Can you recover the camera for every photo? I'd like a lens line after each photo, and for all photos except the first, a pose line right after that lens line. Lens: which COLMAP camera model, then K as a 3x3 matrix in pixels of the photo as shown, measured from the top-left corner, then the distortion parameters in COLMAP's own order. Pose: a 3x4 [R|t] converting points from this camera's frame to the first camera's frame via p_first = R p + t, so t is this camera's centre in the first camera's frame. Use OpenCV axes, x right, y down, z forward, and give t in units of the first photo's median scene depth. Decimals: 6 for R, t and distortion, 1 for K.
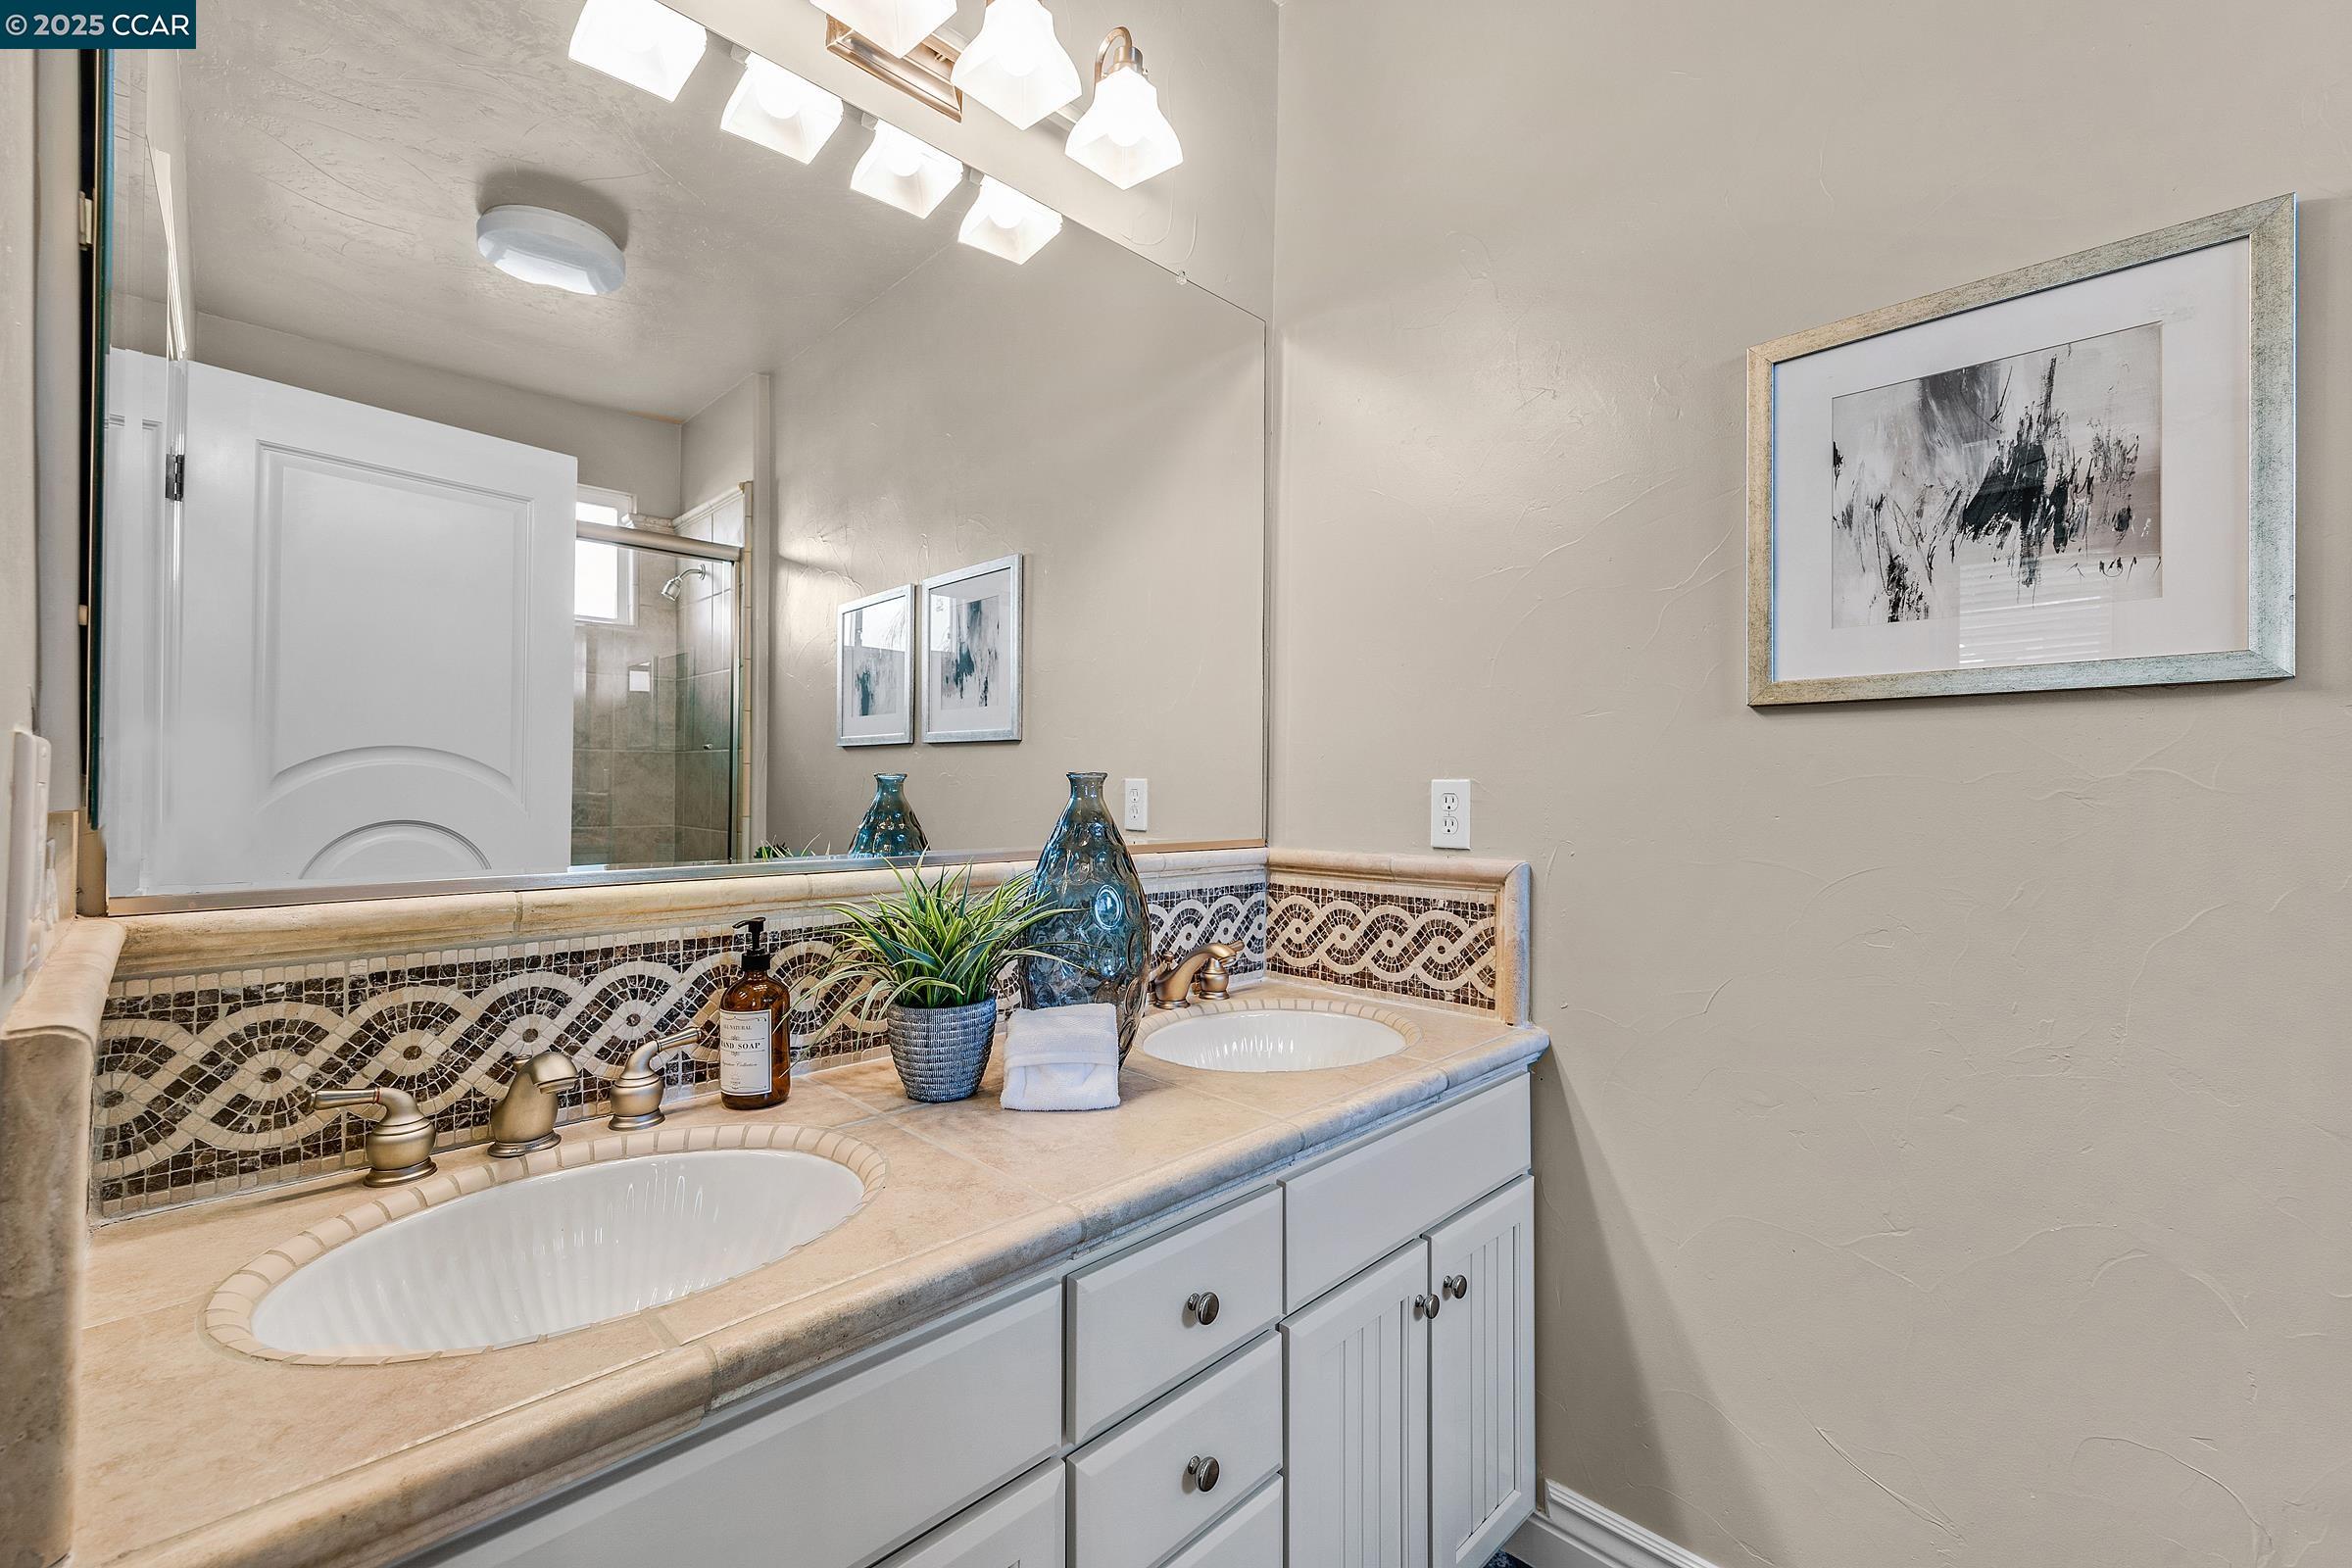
lens RADIAL K [[978.1, 0, 1168.1], [0, 978.1, 785.7], [0, 0, 1]] dist [-0.000748, -0.000121]
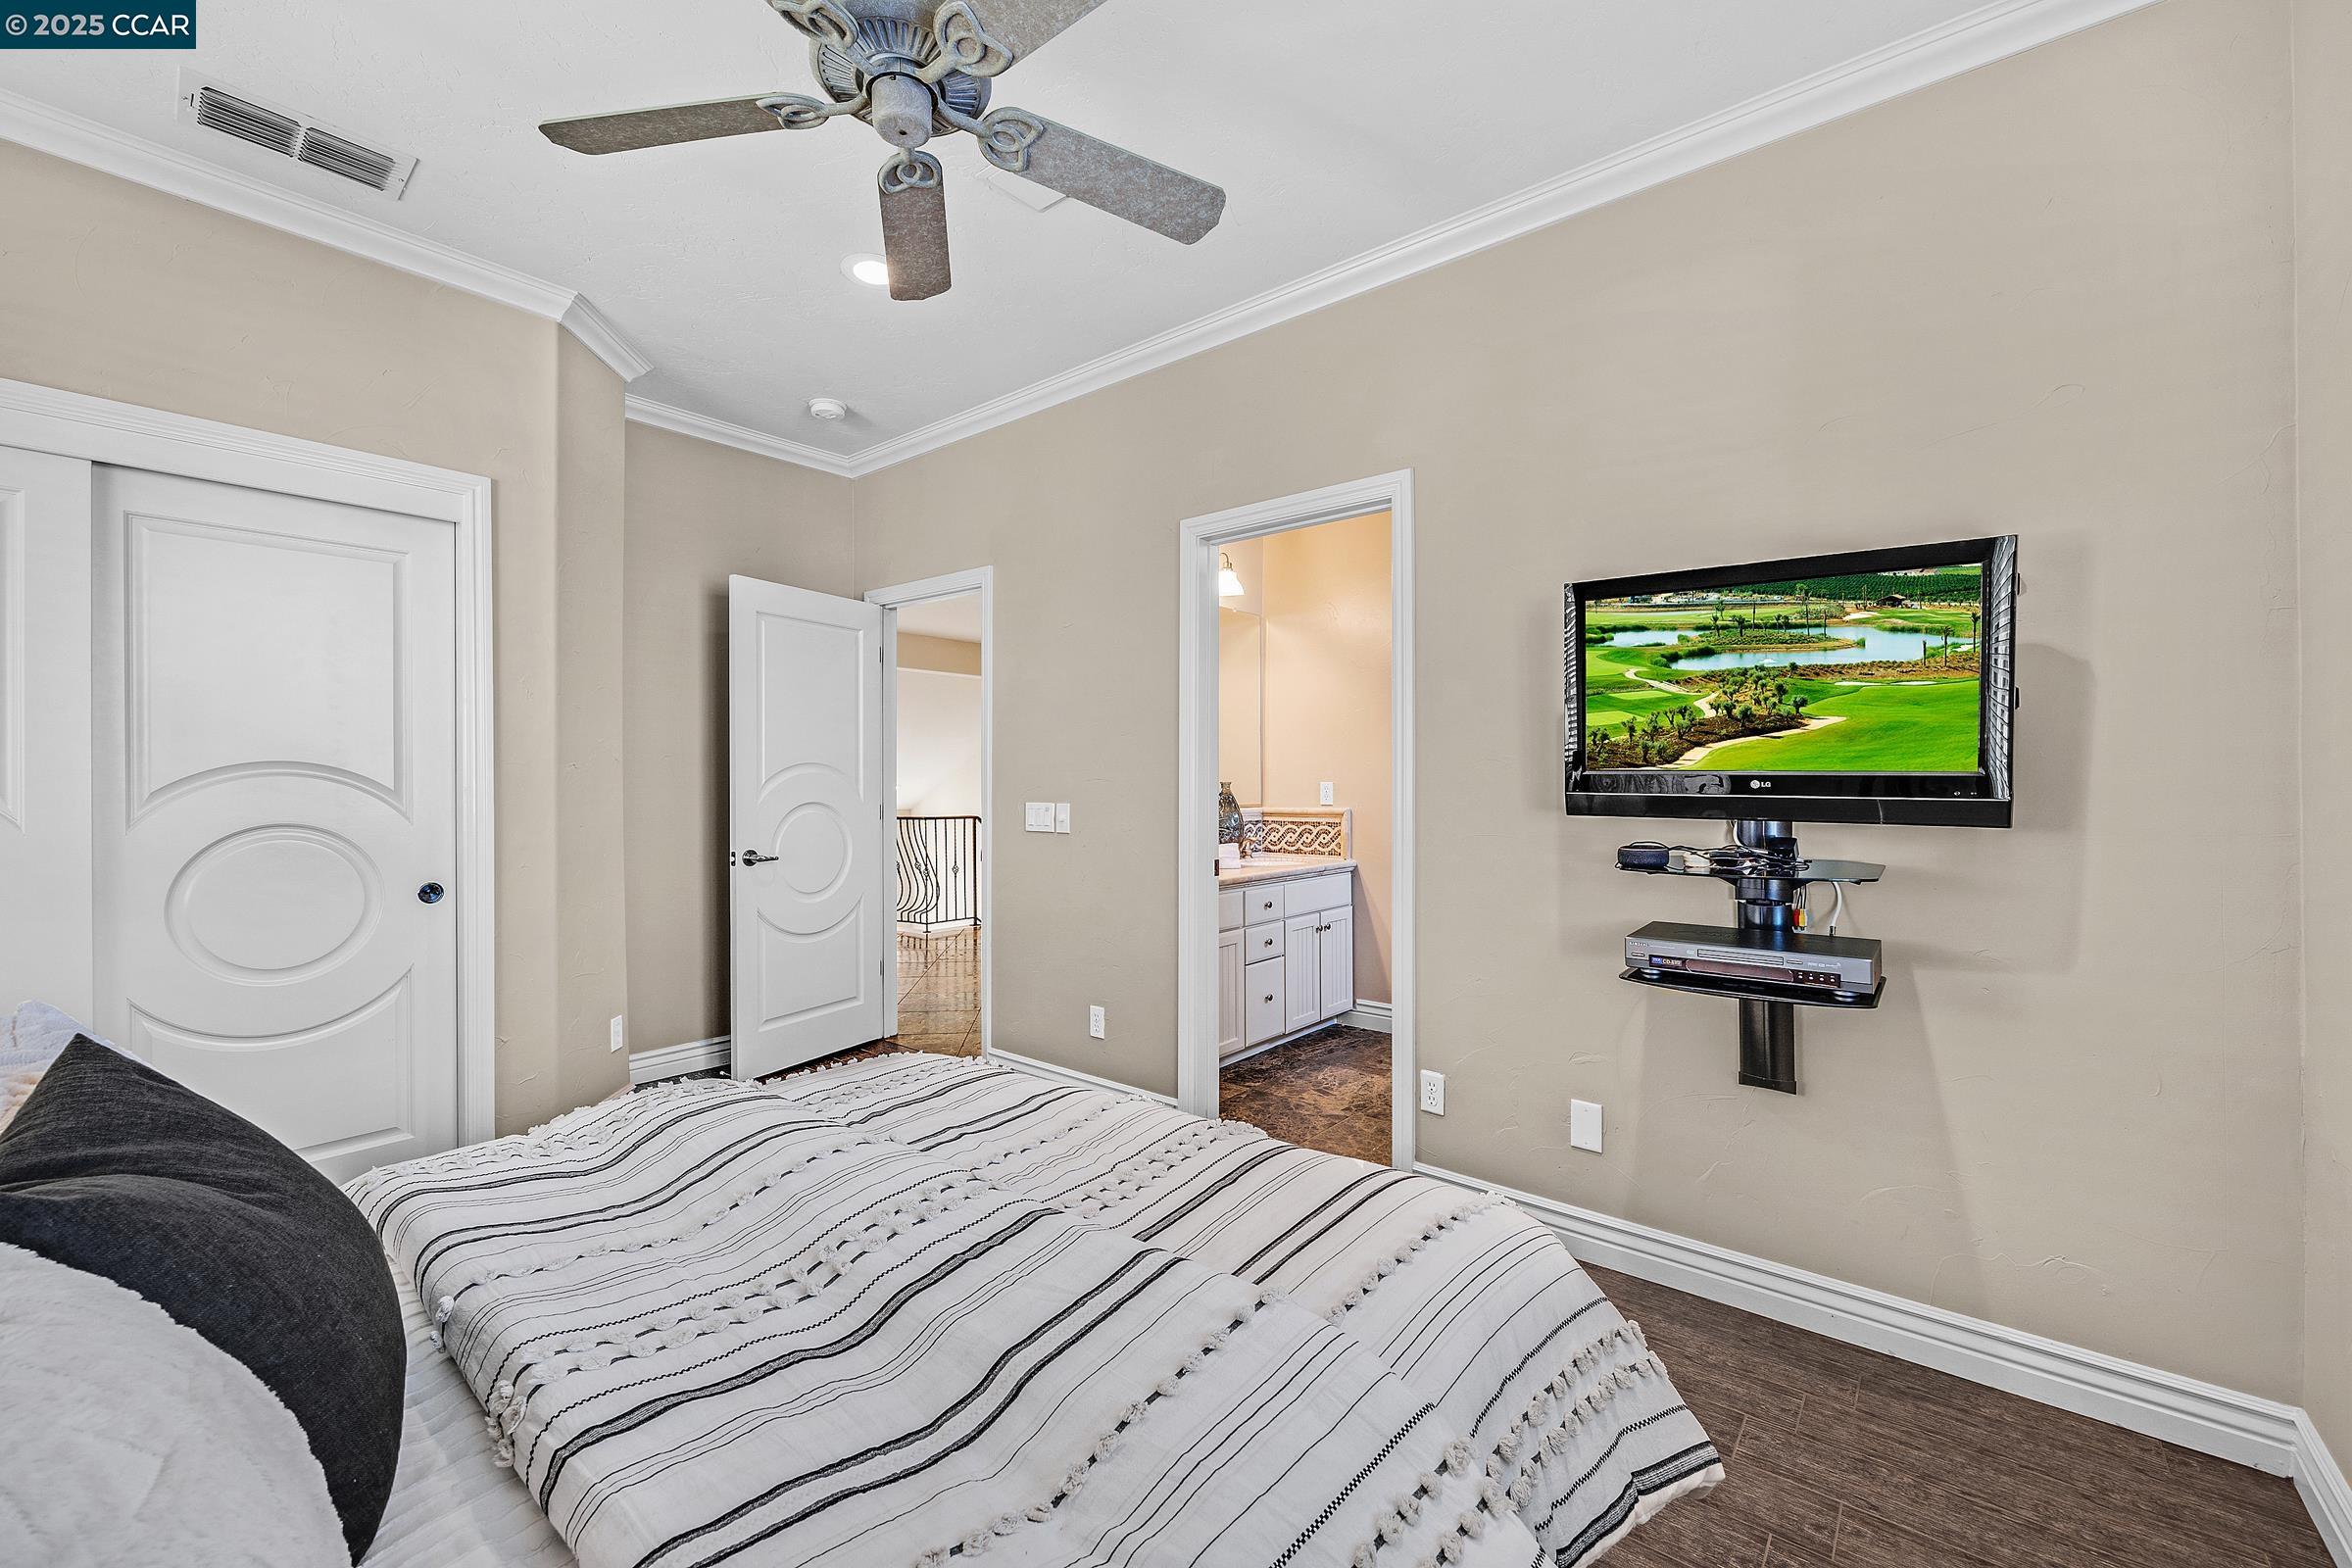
lens RADIAL K [[939.6, 0, 1169.8], [0, 939.6, 788.3], [0, 0, 1]] dist [0.001972, -0.000444]
pose [[0.995642, -0.012510, 0.092410, -0.452645], [0.011281, 0.999841, 0.013811, -0.032372], [-0.092568, -0.012708, 0.995625, -1.807982]]
